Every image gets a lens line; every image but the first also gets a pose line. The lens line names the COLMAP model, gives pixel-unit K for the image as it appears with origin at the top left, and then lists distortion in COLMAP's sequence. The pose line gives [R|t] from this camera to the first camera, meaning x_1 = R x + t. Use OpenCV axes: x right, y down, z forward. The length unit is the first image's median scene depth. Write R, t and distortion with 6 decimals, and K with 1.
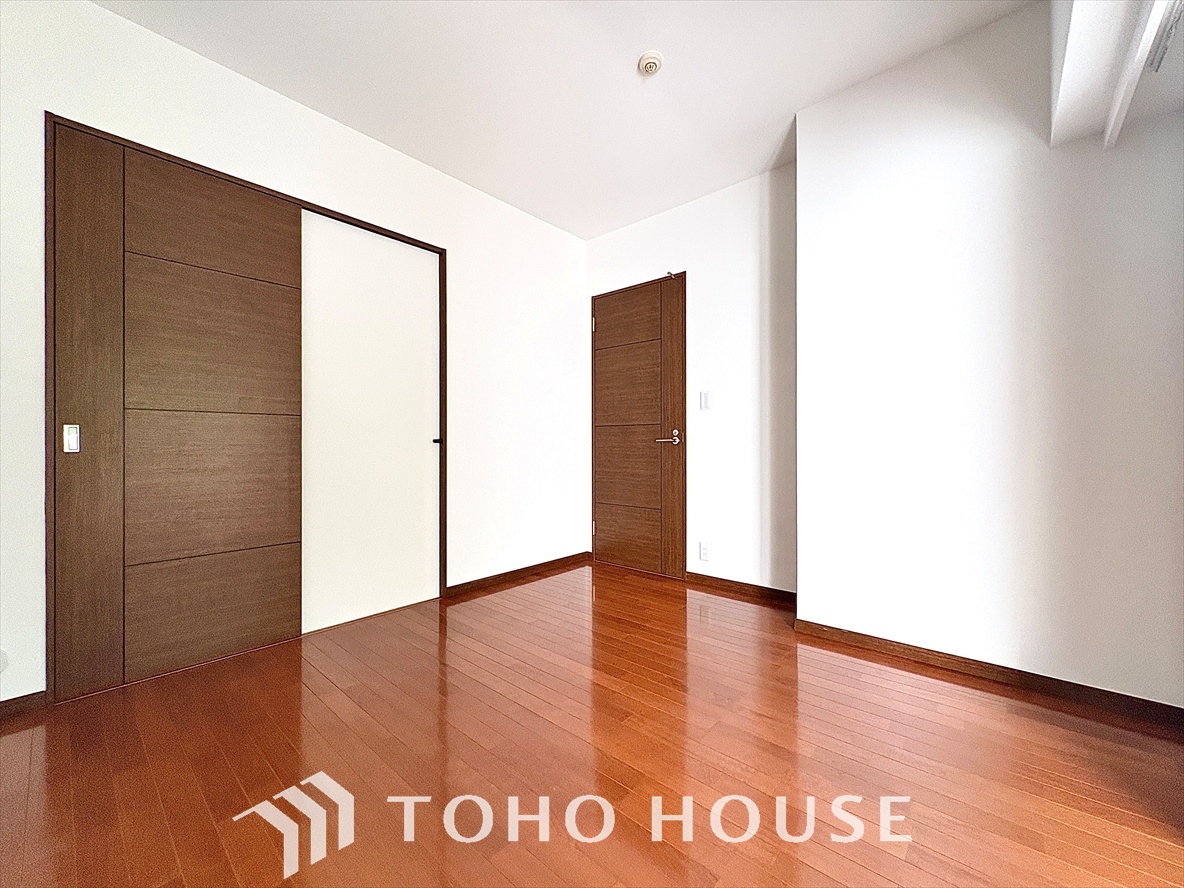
lens RADIAL K [[471.0, 0, 584.2], [0, 471.0, 442.0], [0, 0, 1]] dist [-0.004343, -0.000335]
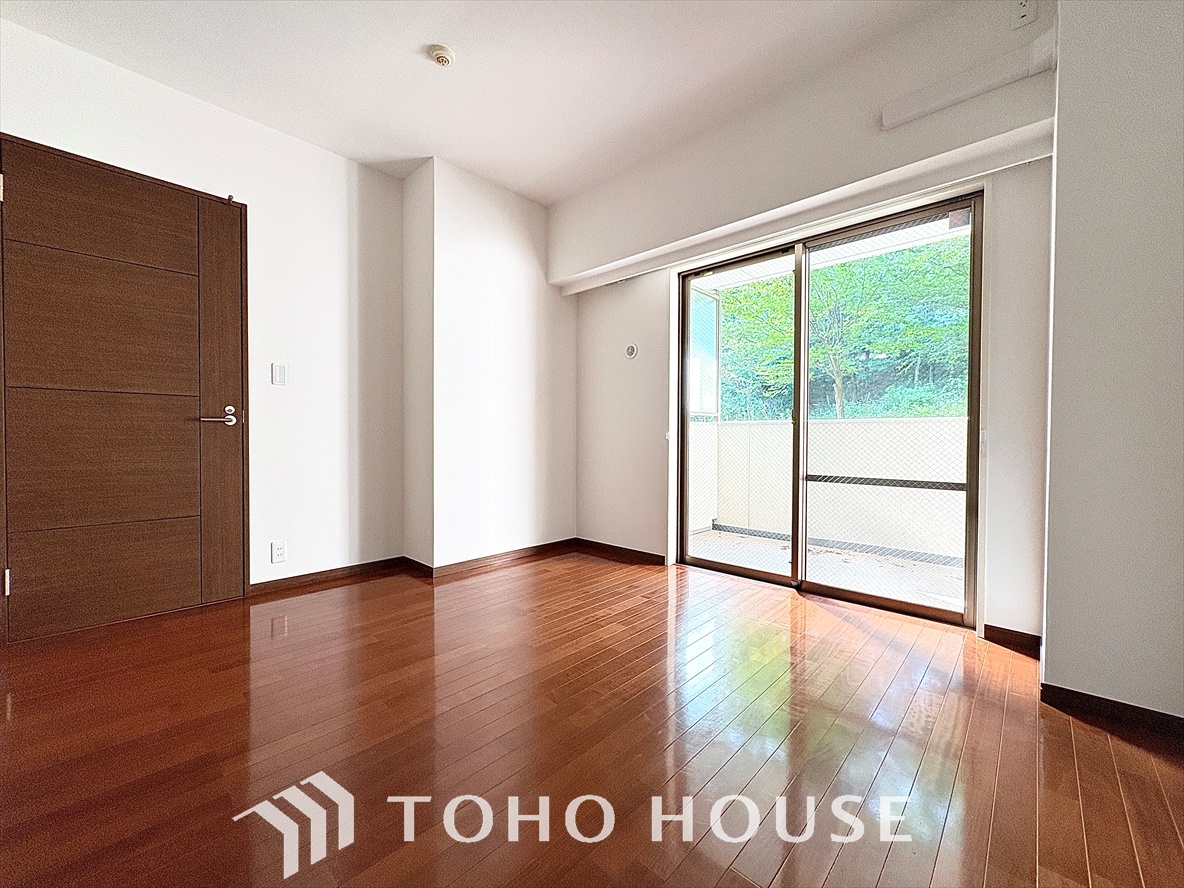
lens RADIAL K [[471.0, 0, 588.8], [0, 471.0, 445.7], [0, 0, 1]] dist [-0.004343, -0.000335]
pose [[0.034026, -0.009745, 0.999373, -0.753568], [-0.012453, 0.999871, 0.010173, 0.031644], [-0.999343, -0.012791, 0.033901, 0.535384]]
